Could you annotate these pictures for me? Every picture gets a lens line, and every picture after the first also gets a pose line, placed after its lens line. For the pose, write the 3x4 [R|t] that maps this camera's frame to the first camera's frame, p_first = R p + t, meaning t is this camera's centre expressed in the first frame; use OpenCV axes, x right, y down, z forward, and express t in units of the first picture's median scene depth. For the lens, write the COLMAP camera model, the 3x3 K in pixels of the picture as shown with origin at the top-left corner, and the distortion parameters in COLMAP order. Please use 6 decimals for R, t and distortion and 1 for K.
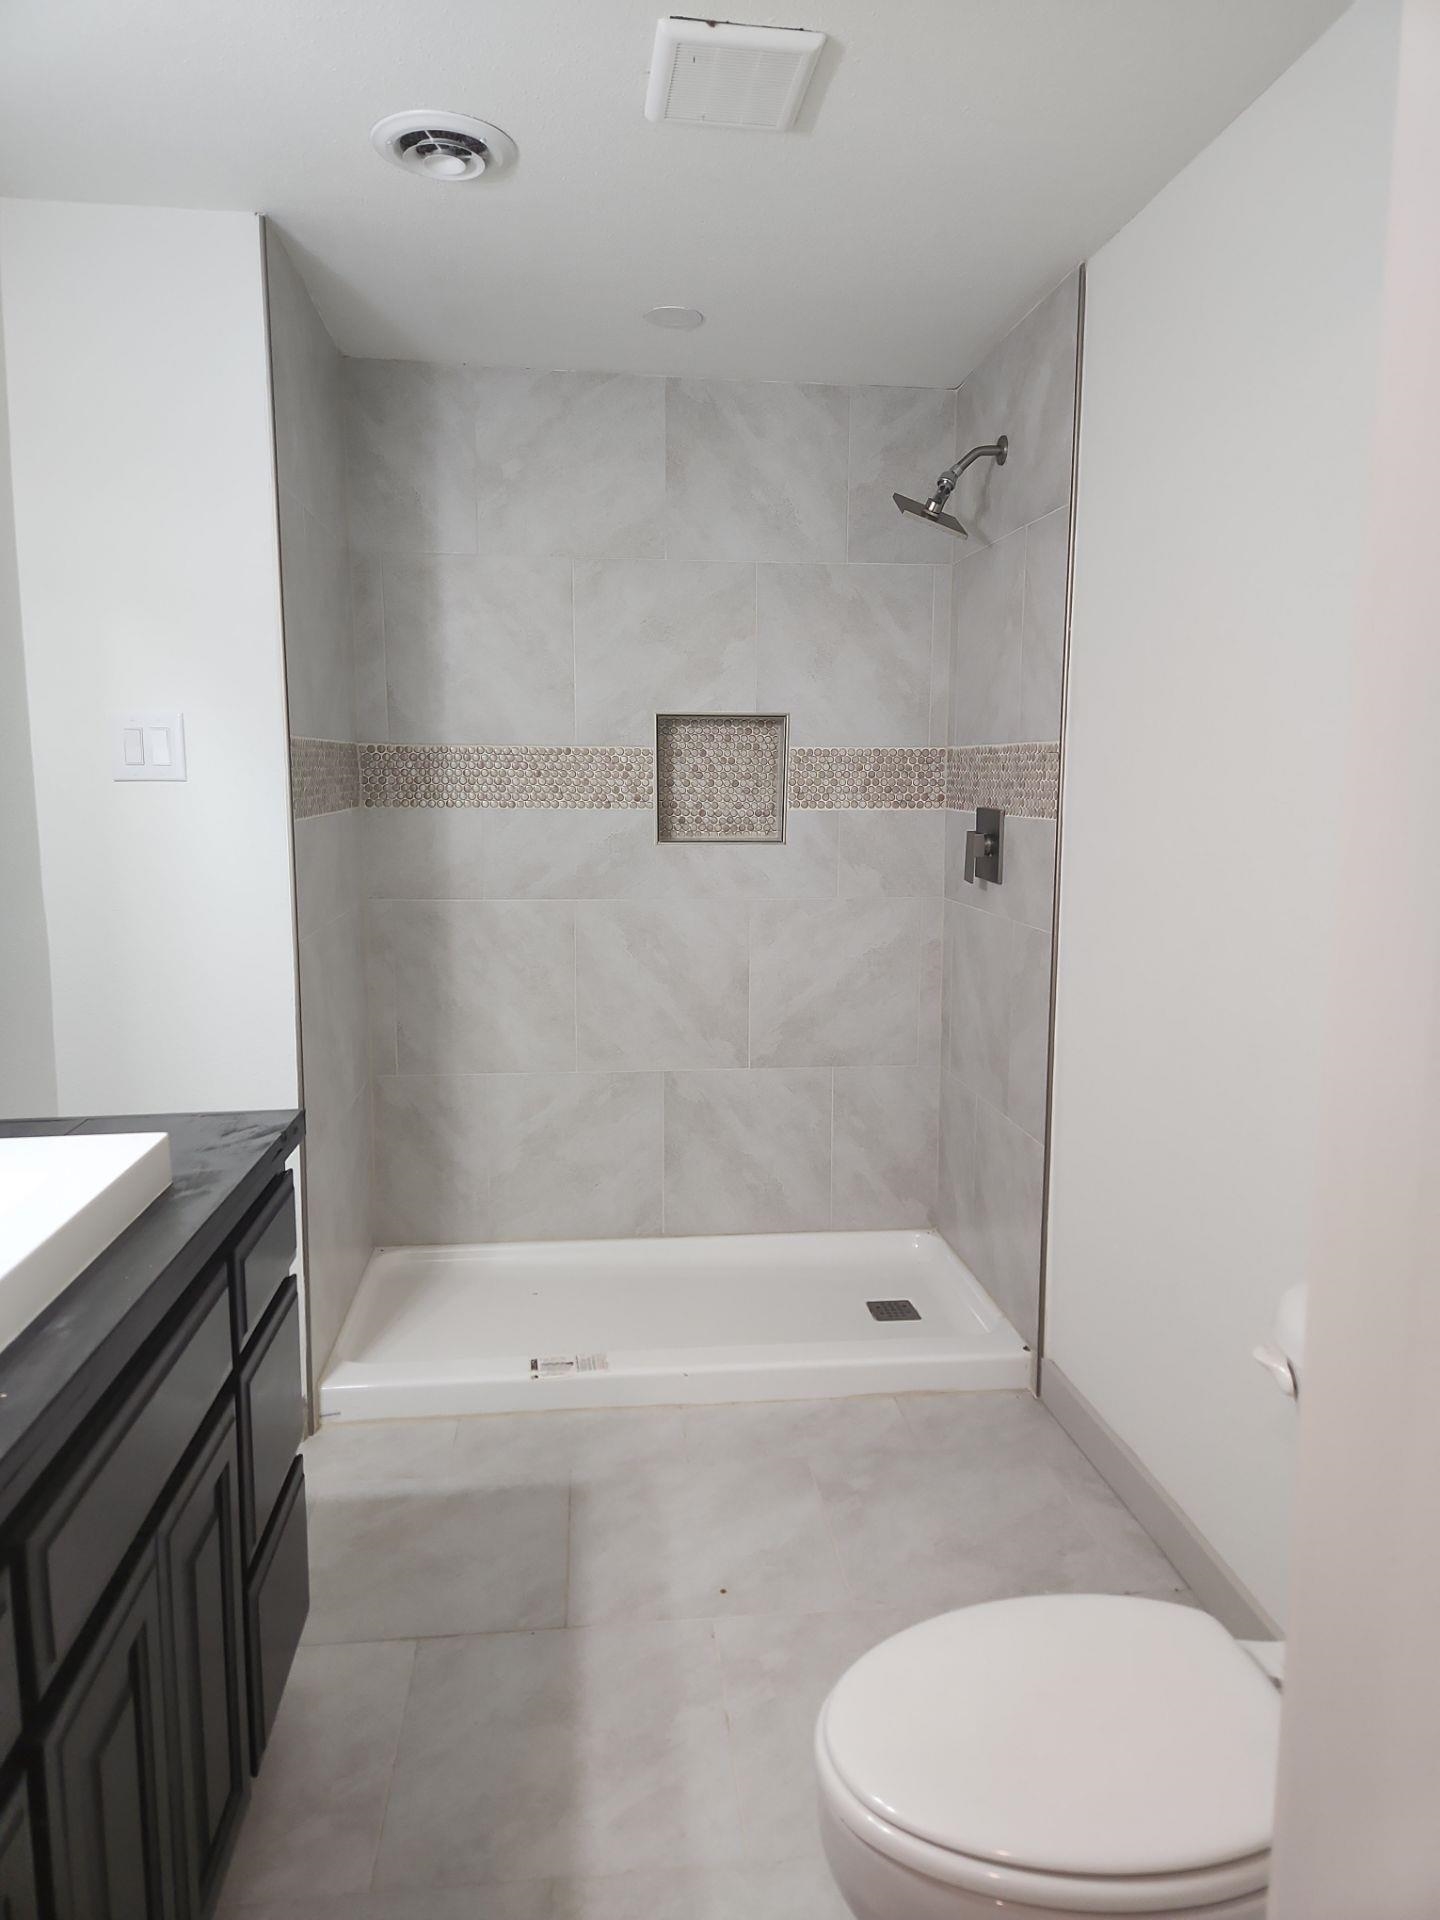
lens RADIAL K [[1289.8, 0, 721.5], [0, 1289.8, 954.8], [0, 0, 1]] dist [0.059754, -0.029769]
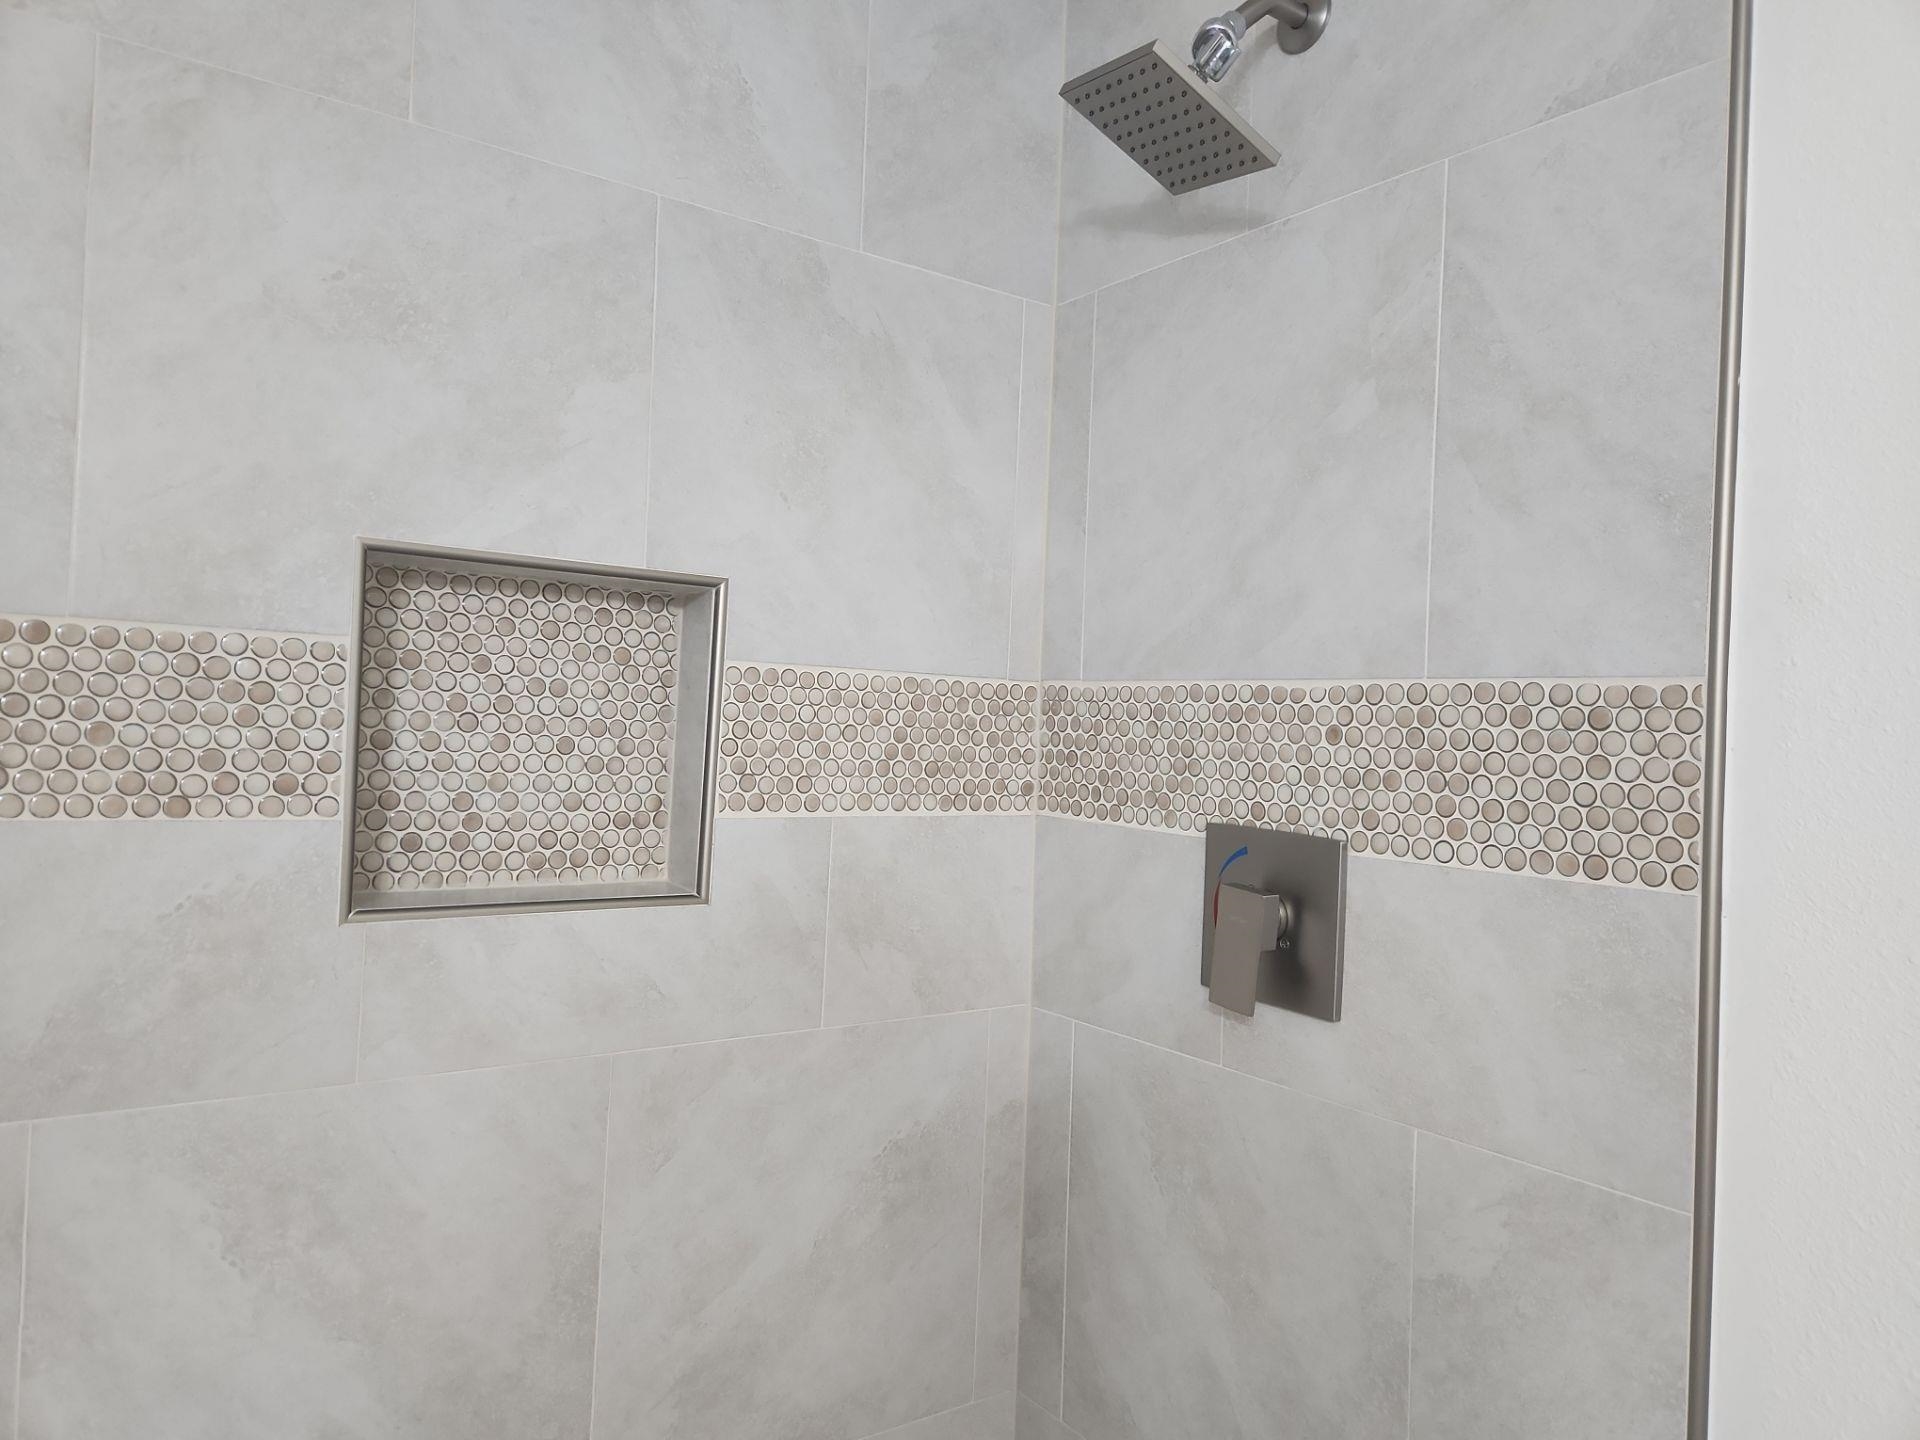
lens RADIAL K [[1289.8, 0, 959.0], [0, 1289.8, 705.5], [0, 0, 1]] dist [0.059754, -0.029769]
pose [[0.871548, 0.040146, 0.488664, -0.081419], [0.031420, 0.990021, -0.137373, -0.091856], [-0.489303, 0.135080, 0.861589, 0.635089]]
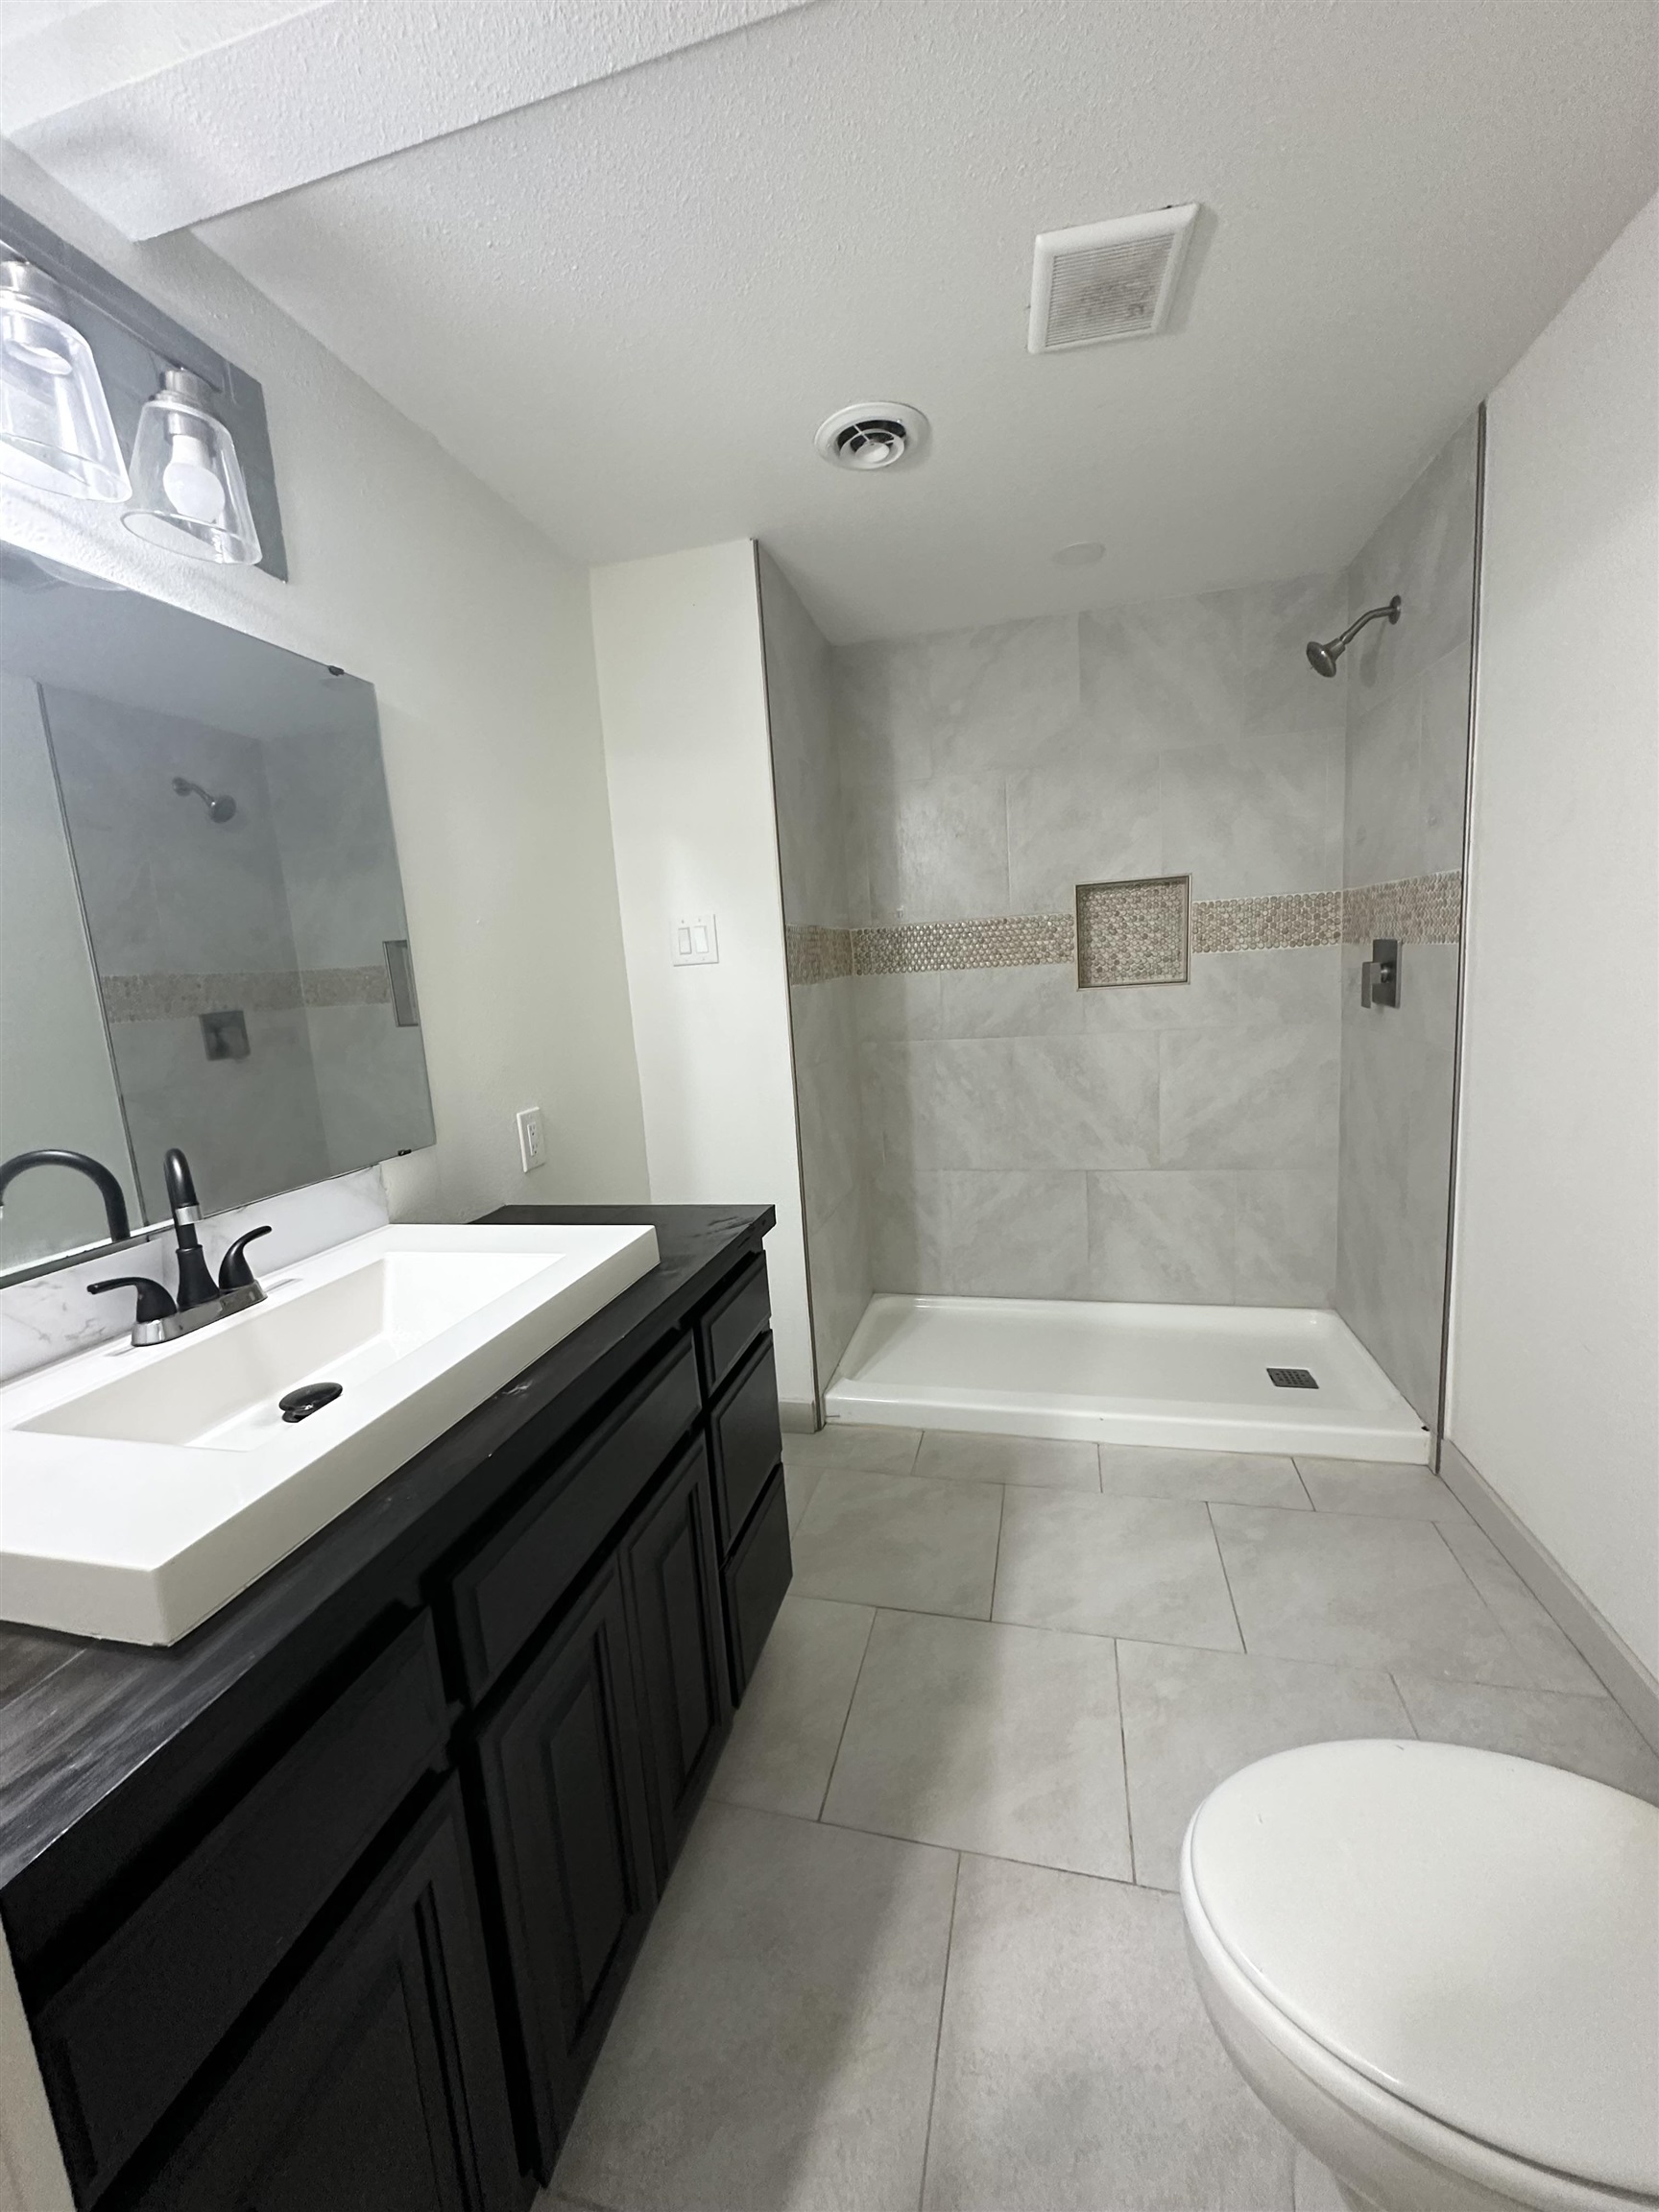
lens RADIAL K [[883.1, 0, 821.8], [0, 883.1, 1107.3], [0, 0, 1]] dist [-0.004077, 0.000472]
pose [[0.933210, -0.010632, -0.359174, 0.024766], [0.022106, 0.999368, 0.027852, -0.001552], [0.358651, -0.033931, 0.932855, 0.113091]]
